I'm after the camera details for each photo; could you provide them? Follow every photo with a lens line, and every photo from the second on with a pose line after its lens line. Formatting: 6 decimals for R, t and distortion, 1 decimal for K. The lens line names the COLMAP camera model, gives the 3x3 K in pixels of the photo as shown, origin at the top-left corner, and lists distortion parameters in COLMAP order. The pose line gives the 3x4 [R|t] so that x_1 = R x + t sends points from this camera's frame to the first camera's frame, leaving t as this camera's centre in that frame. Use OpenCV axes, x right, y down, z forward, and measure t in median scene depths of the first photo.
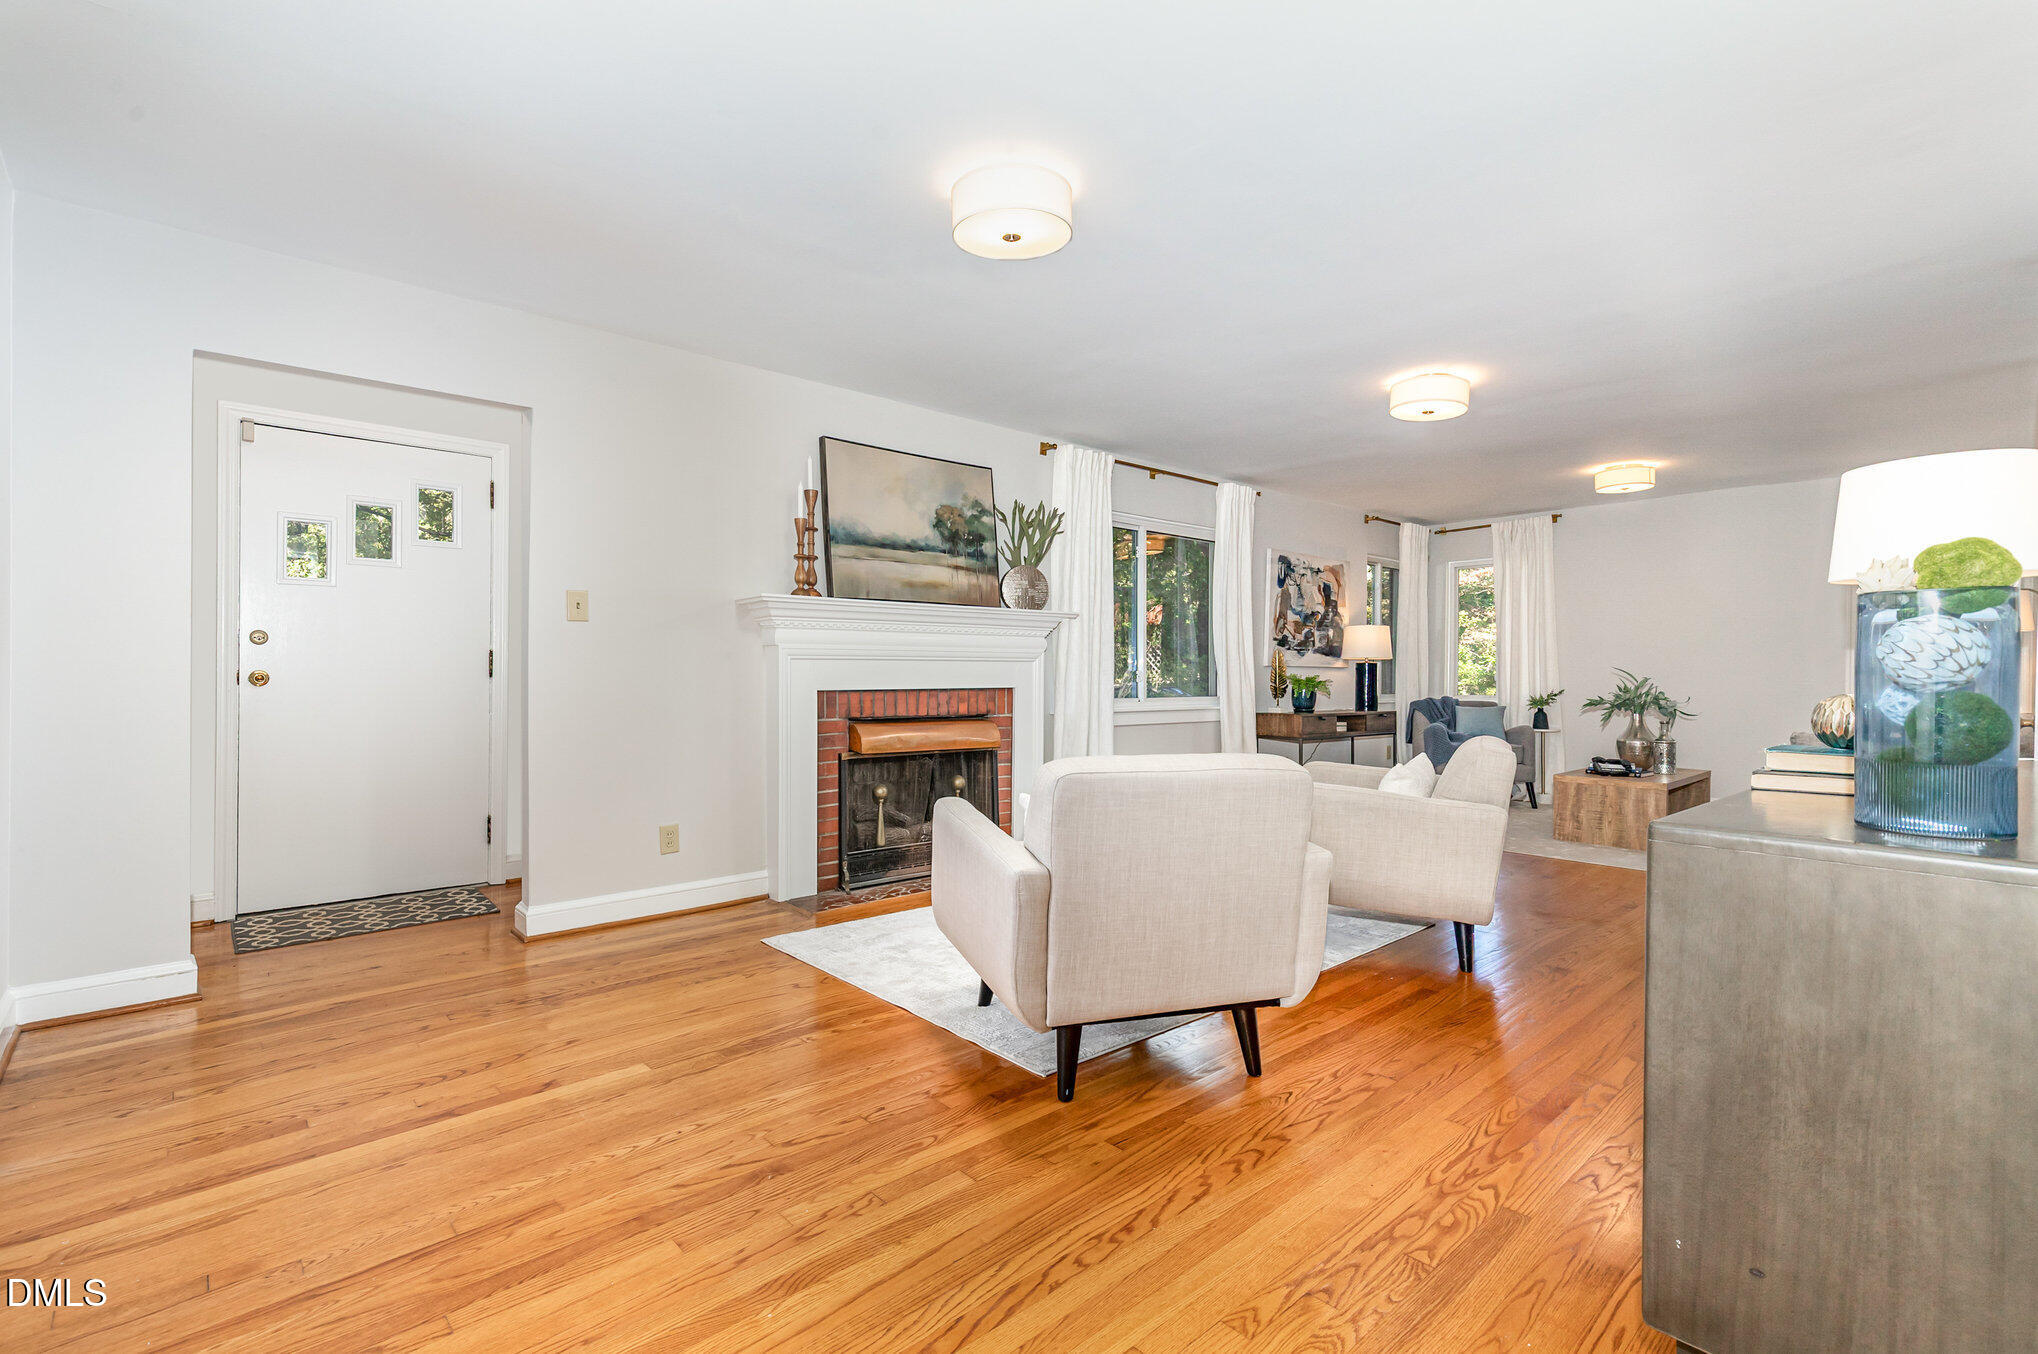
lens RADIAL K [[929.5, 0, 1030.8], [0, 929.5, 670.7], [0, 0, 1]] dist [-0.003731, -0.001673]
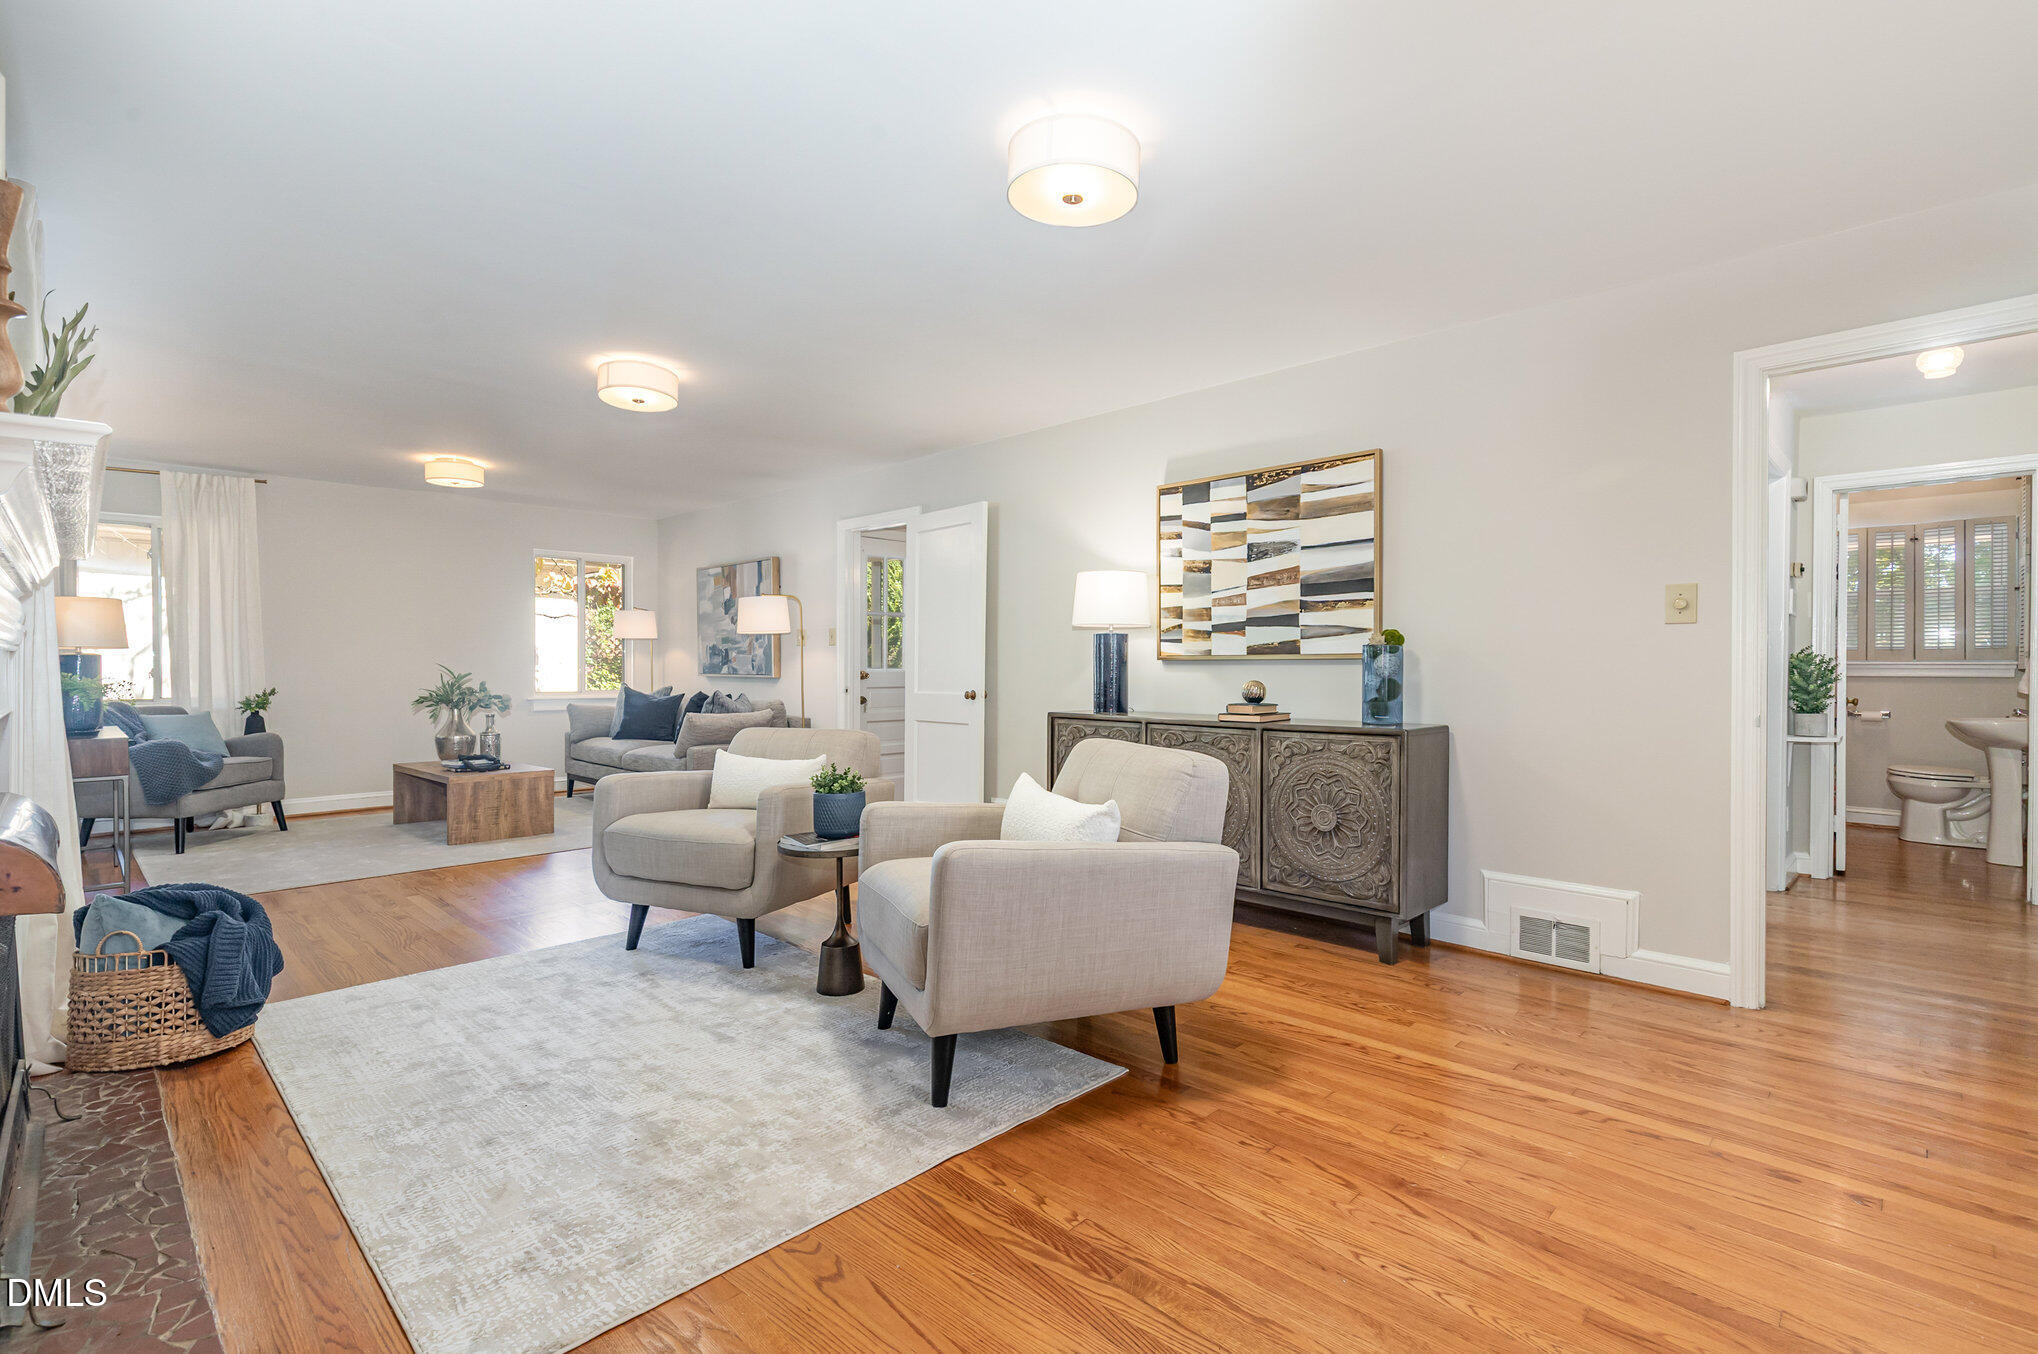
lens RADIAL K [[929.5, 0, 1014.8], [0, 929.5, 671.3], [0, 0, 1]] dist [-0.003731, -0.001673]
pose [[-0.042270, -0.013166, 0.999019, -1.043220], [0.004196, 0.999902, 0.013355, -0.013275], [-0.999097, 0.004757, -0.042211, 1.229024]]
